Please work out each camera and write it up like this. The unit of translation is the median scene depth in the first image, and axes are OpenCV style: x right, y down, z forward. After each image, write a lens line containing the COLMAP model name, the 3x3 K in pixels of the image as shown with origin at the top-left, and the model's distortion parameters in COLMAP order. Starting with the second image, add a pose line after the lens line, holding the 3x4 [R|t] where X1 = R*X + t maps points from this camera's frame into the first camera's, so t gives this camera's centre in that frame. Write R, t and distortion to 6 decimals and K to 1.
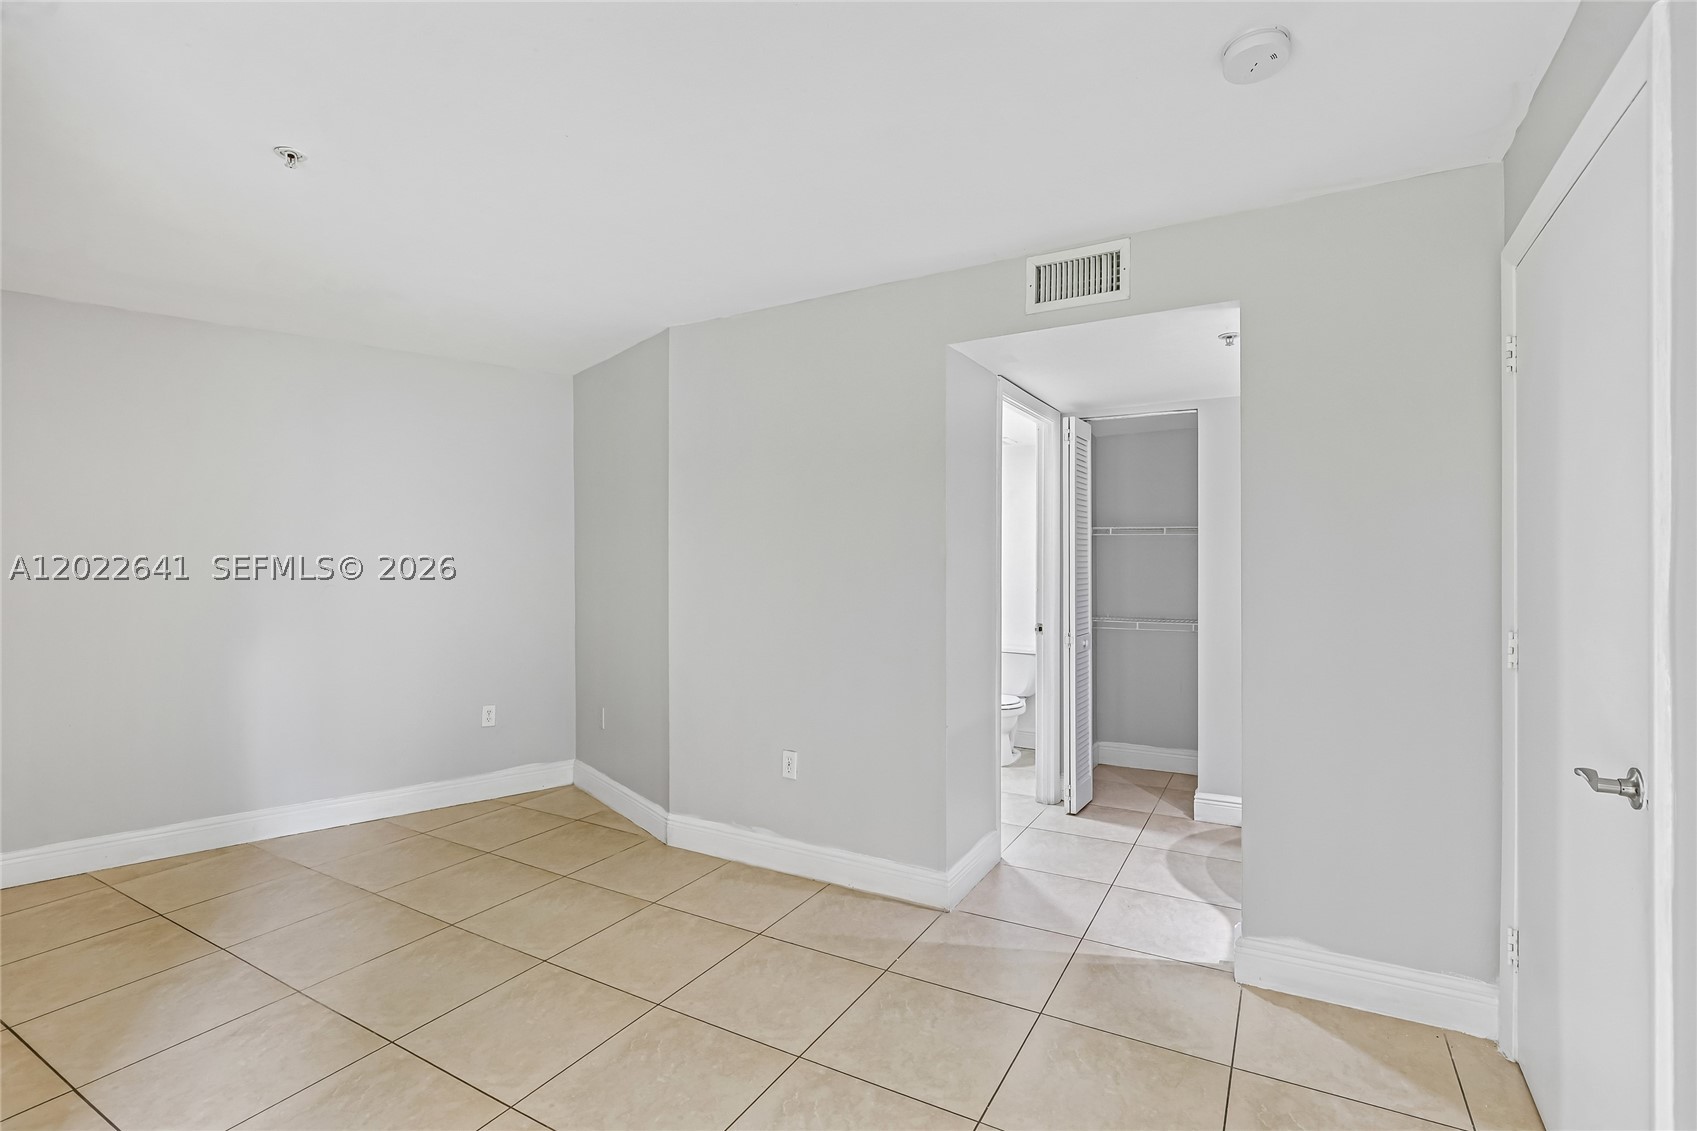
lens RADIAL K [[776.5, 0, 831.5], [0, 776.5, 557.3], [0, 0, 1]] dist [-0.011415, 0.001903]
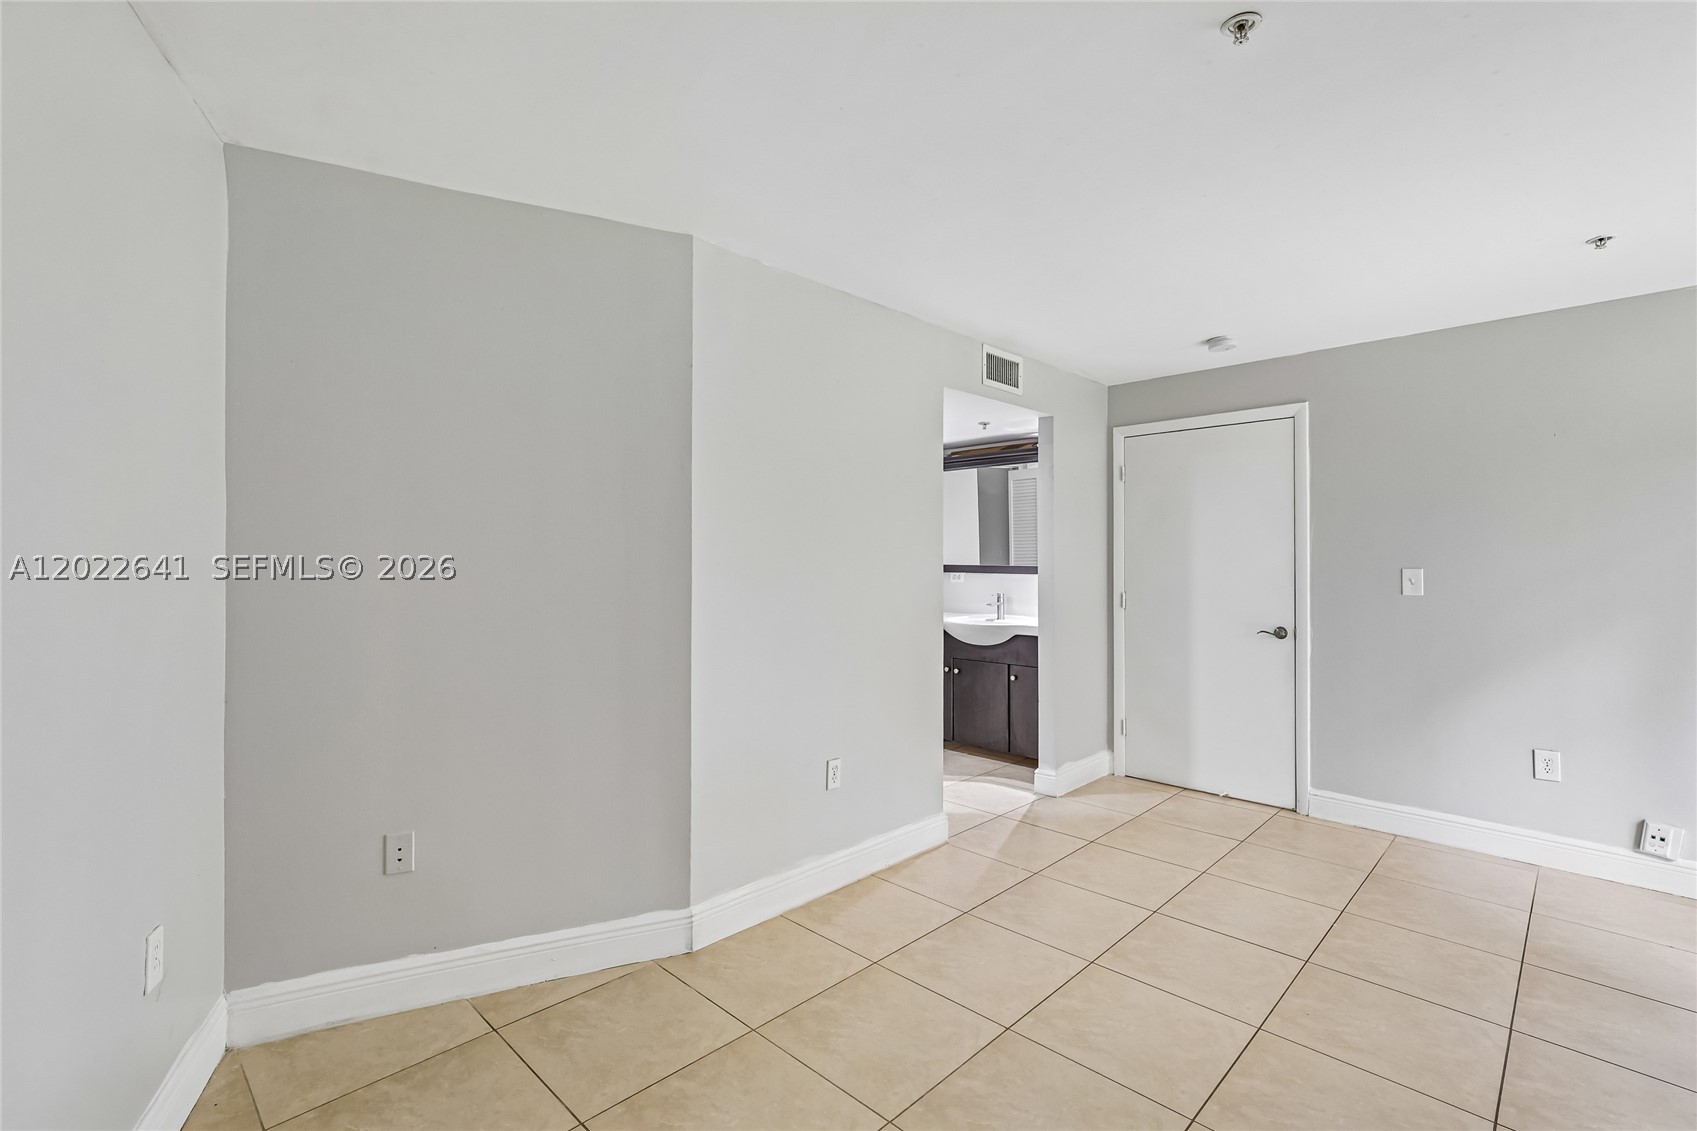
lens RADIAL K [[776.5, 0, 837.8], [0, 776.5, 565.6], [0, 0, 1]] dist [-0.011415, 0.001903]
pose [[0.240006, -0.001075, 0.970771, -1.133672], [-0.006633, 0.999974, 0.002747, 0.009645], [-0.970749, -0.007099, 0.239993, 0.896868]]
